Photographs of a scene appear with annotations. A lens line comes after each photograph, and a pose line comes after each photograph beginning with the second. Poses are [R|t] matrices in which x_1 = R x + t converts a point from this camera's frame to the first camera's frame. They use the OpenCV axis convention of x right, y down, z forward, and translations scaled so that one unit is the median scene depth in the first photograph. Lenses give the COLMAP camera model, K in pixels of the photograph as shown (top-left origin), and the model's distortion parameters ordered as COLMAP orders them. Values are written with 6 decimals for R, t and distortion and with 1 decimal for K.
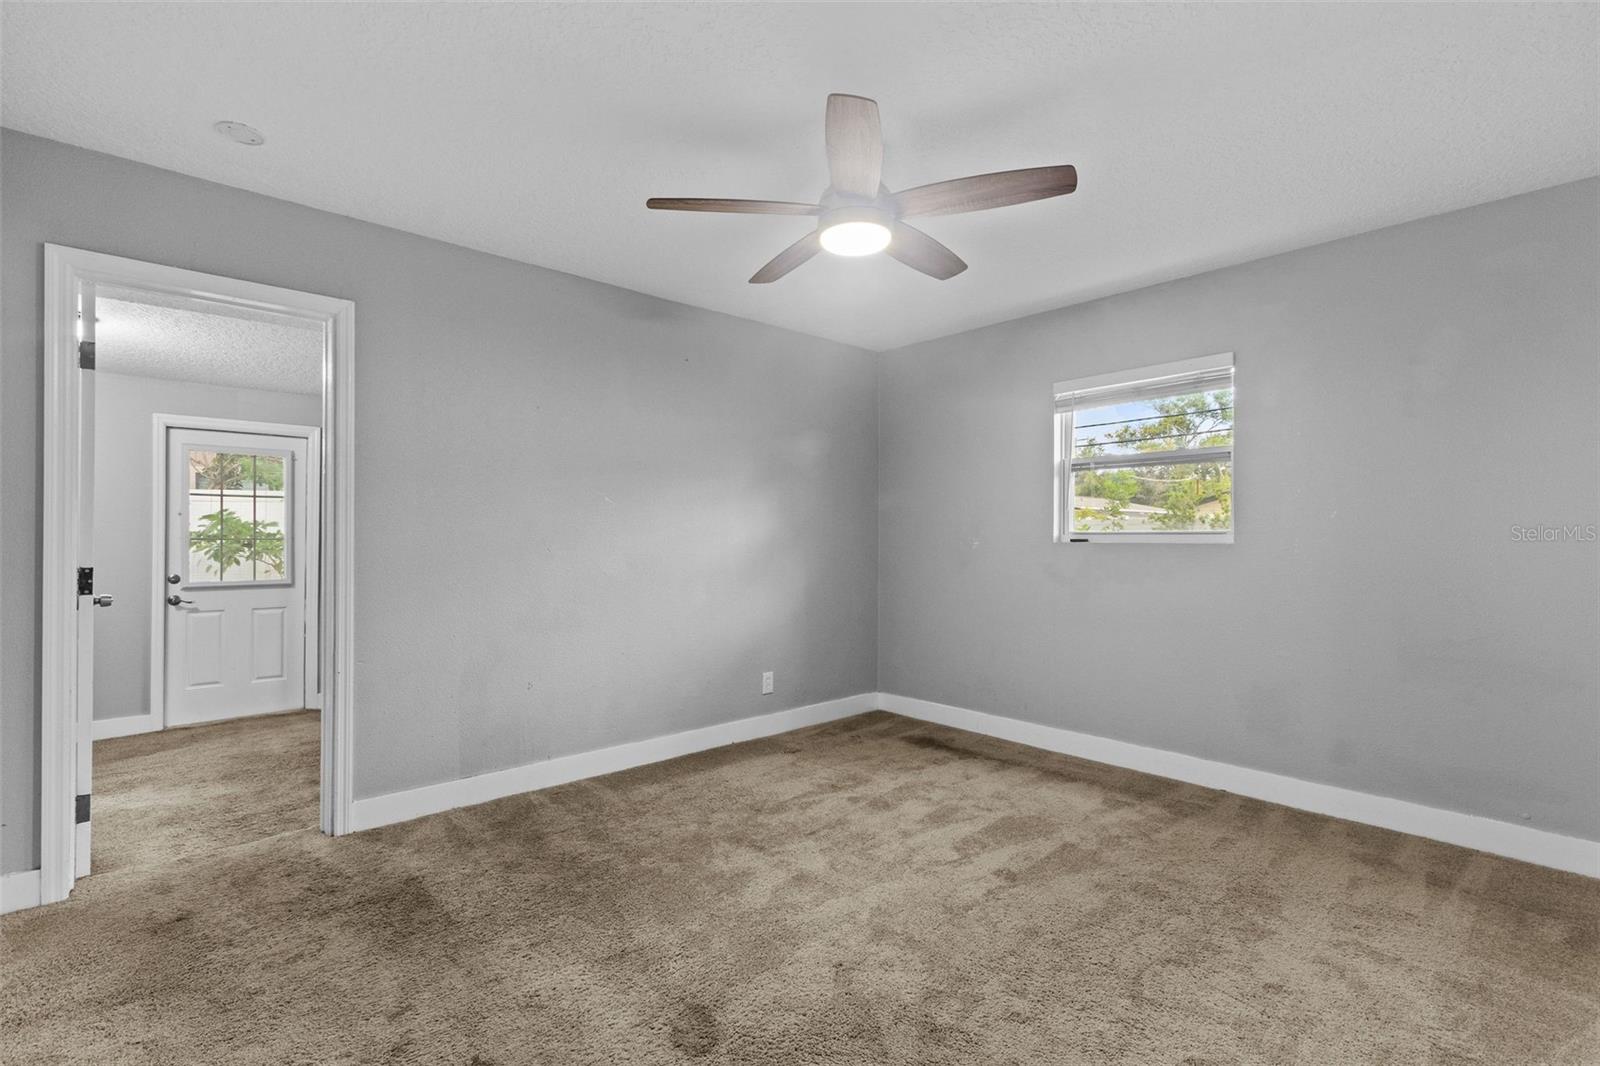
lens RADIAL K [[729.0, 0, 794.6], [0, 729.0, 536.7], [0, 0, 1]] dist [0.012570, -0.002566]
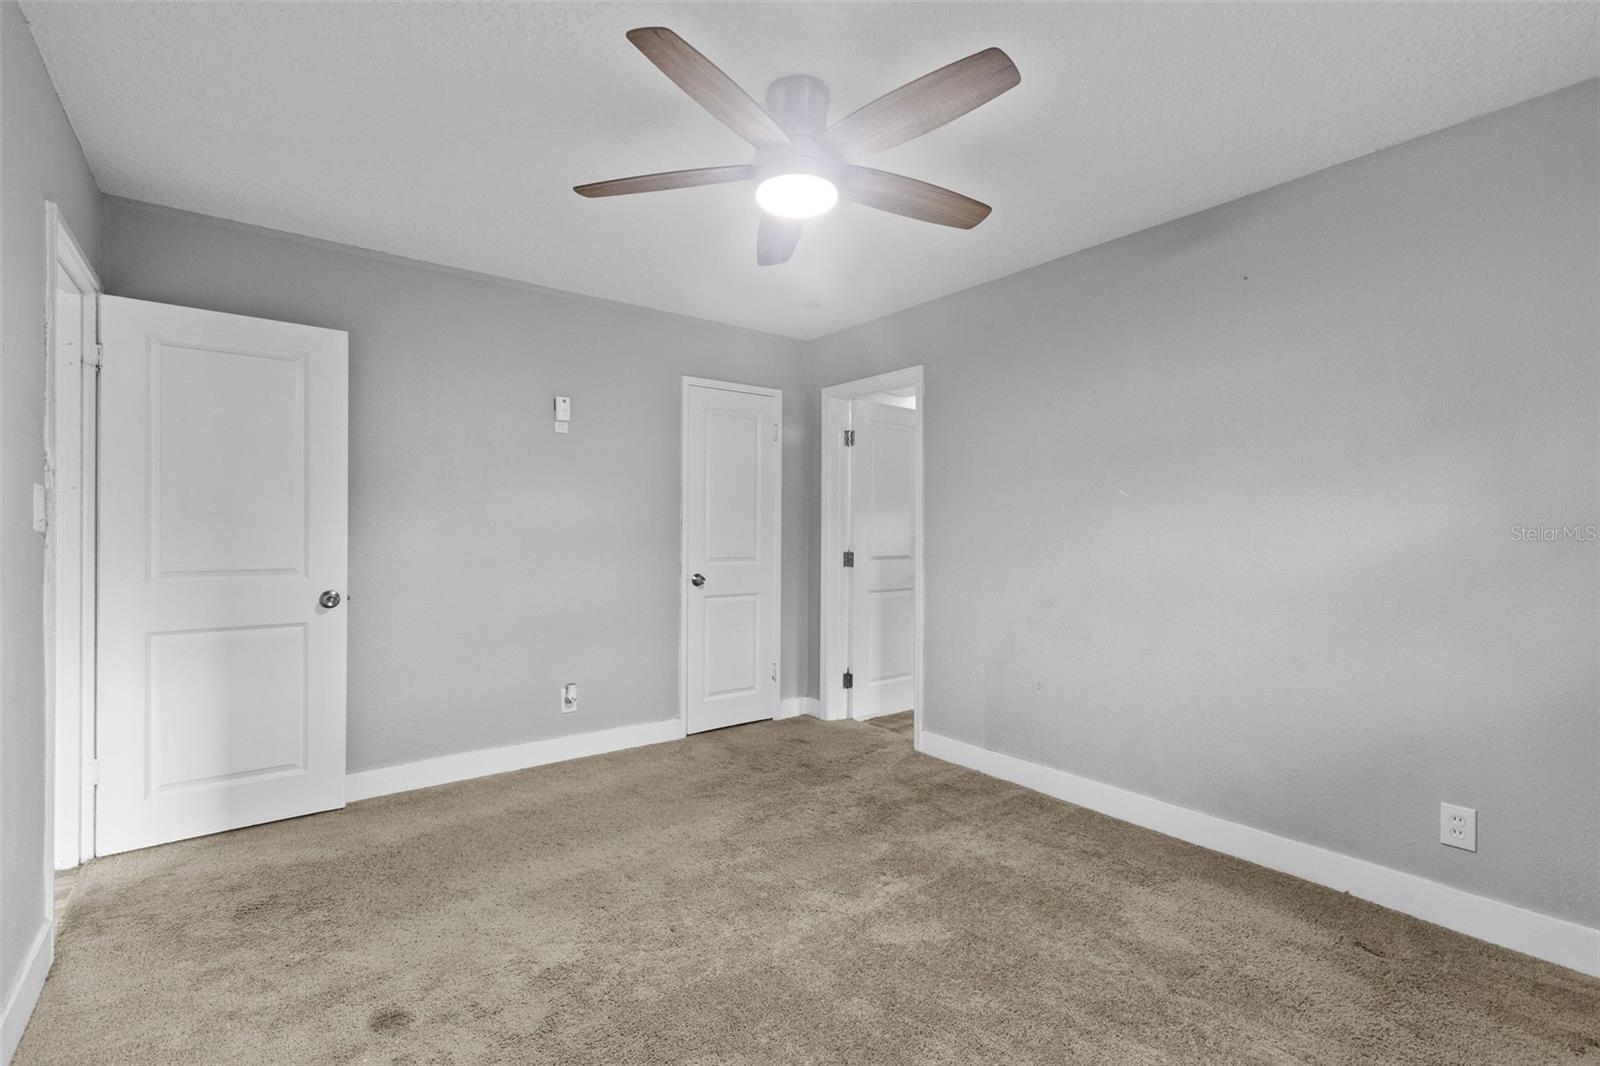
lens RADIAL K [[729.0, 0, 795.2], [0, 729.0, 531.6], [0, 0, 1]] dist [0.012570, -0.002566]
pose [[-0.099718, -0.005602, -0.995000, 0.707636], [0.000738, 0.999983, -0.005704, -0.003045], [0.995015, -0.001303, -0.099712, 0.805633]]
